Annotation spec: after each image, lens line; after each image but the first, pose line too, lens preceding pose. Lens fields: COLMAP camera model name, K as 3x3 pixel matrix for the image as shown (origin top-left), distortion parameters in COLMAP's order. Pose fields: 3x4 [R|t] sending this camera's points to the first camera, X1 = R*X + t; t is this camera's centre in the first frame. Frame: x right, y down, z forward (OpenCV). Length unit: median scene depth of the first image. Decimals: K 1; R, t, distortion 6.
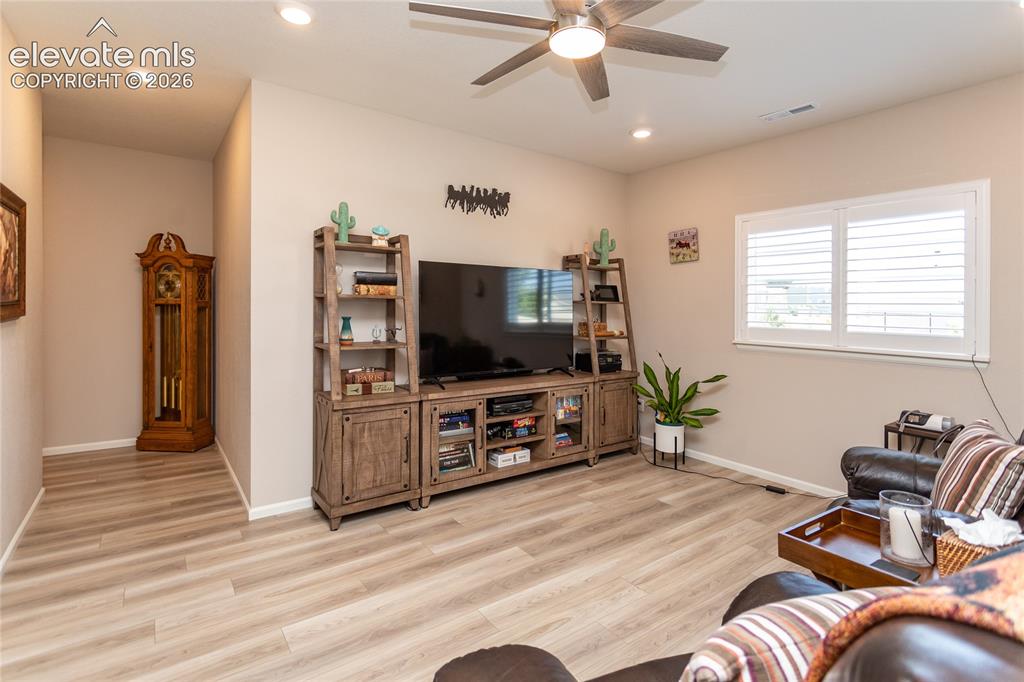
lens RADIAL K [[494.2, 0, 535.8], [0, 494.2, 306.0], [0, 0, 1]] dist [0.004691, -0.001389]
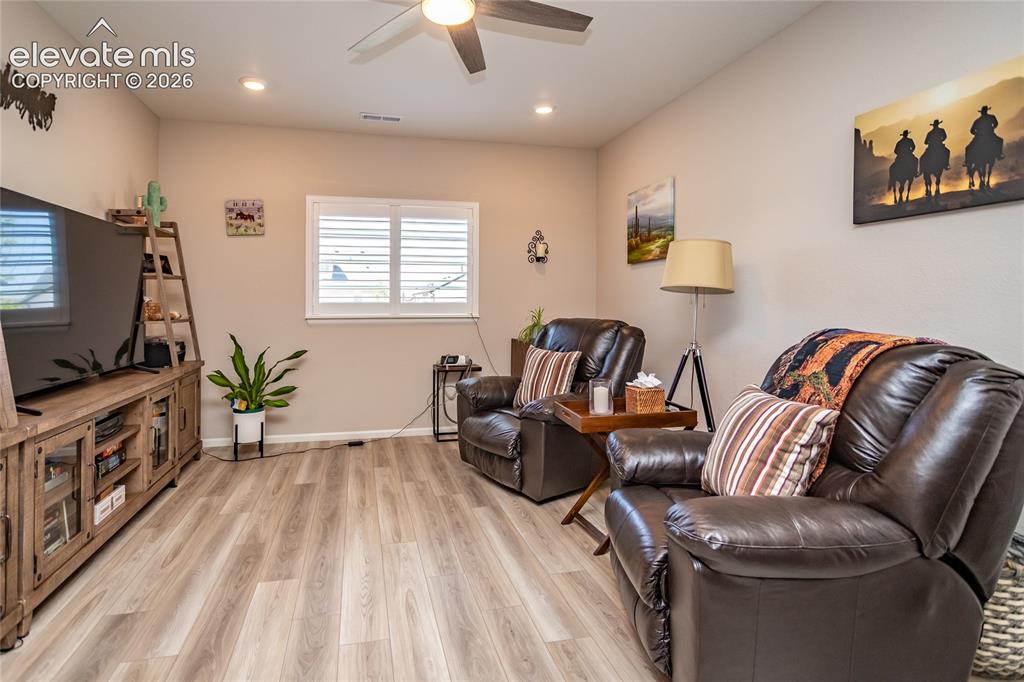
lens RADIAL K [[494.2, 0, 475.3], [0, 494.2, 299.2], [0, 0, 1]] dist [0.004691, -0.001389]
pose [[0.426713, -0.013628, 0.904284, -0.436131], [0.009018, 0.999901, 0.010813, 0.029982], [-0.904342, 0.003541, 0.426794, 0.272323]]
